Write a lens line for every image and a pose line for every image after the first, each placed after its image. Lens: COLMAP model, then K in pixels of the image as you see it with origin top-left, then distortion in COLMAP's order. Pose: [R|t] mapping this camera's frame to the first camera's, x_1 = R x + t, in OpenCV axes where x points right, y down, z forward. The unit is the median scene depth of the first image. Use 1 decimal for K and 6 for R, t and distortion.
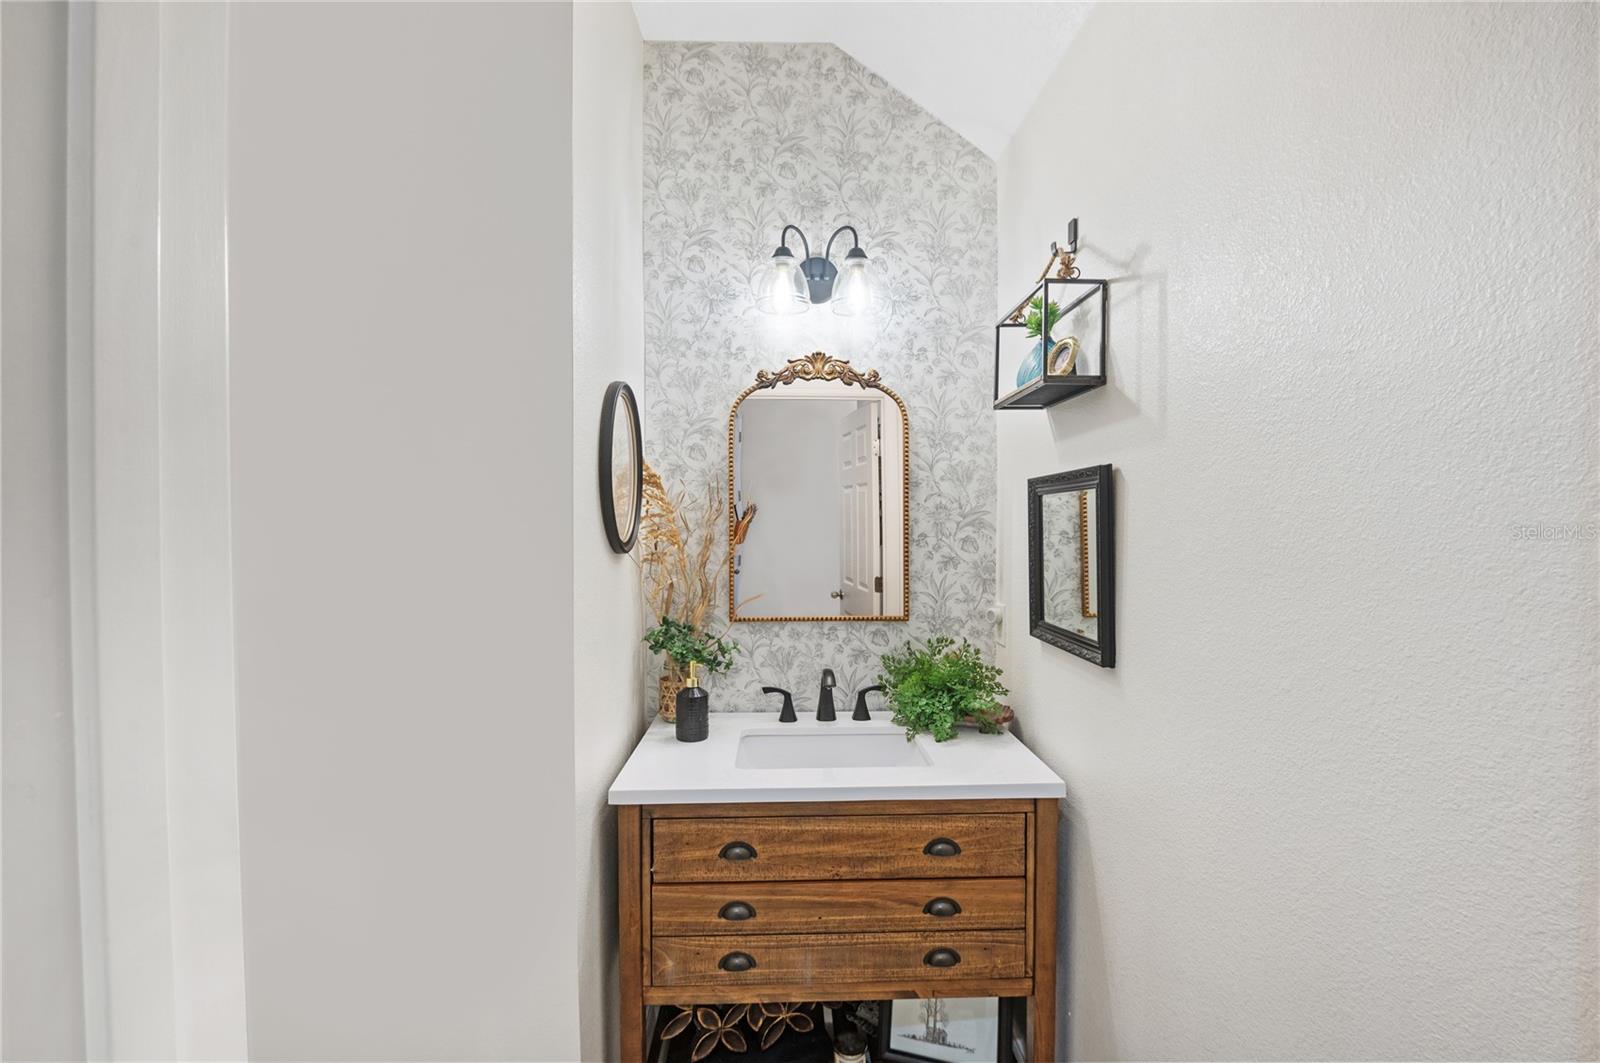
lens RADIAL K [[694.5, 0, 799.0], [0, 694.5, 523.3], [0, 0, 1]] dist [-0.014165, -0.002144]
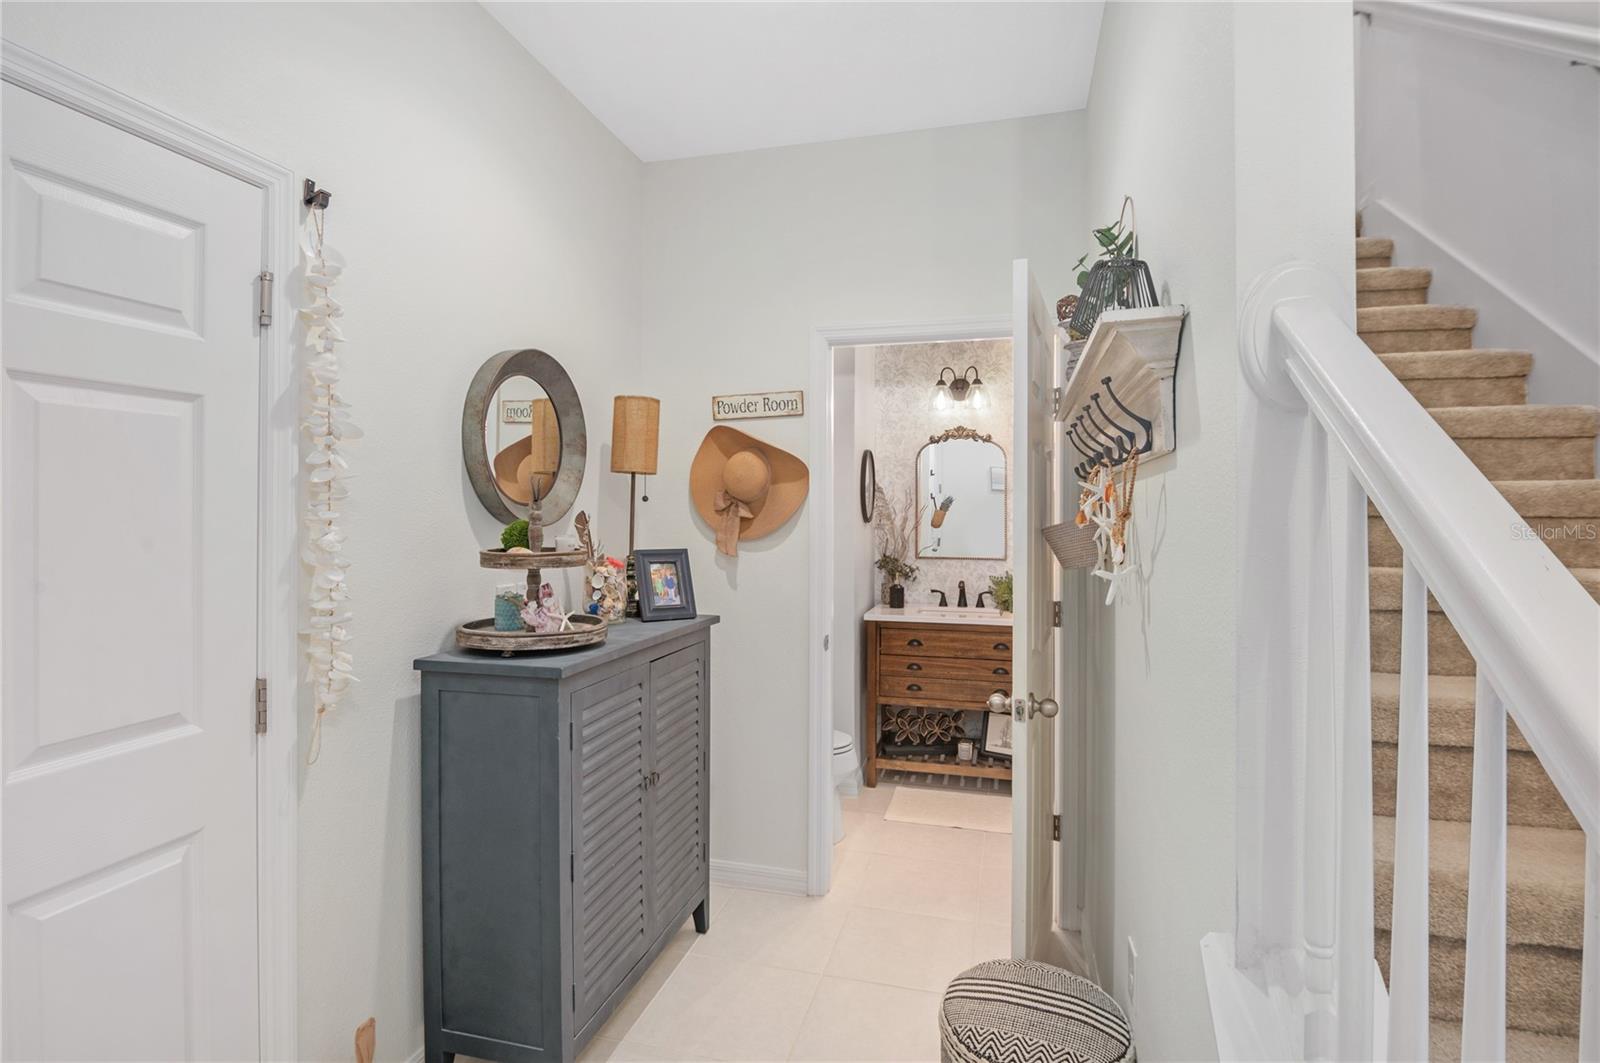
lens RADIAL K [[774.8, 0, 807.3], [0, 774.8, 507.0], [0, 0, 1]] dist [-0.000625, -0.000184]
pose [[0.964357, 0.007010, -0.264513, 0.202595], [-0.008679, 0.999949, -0.005141, 0.005941], [0.264464, 0.007253, 0.964368, -1.332703]]
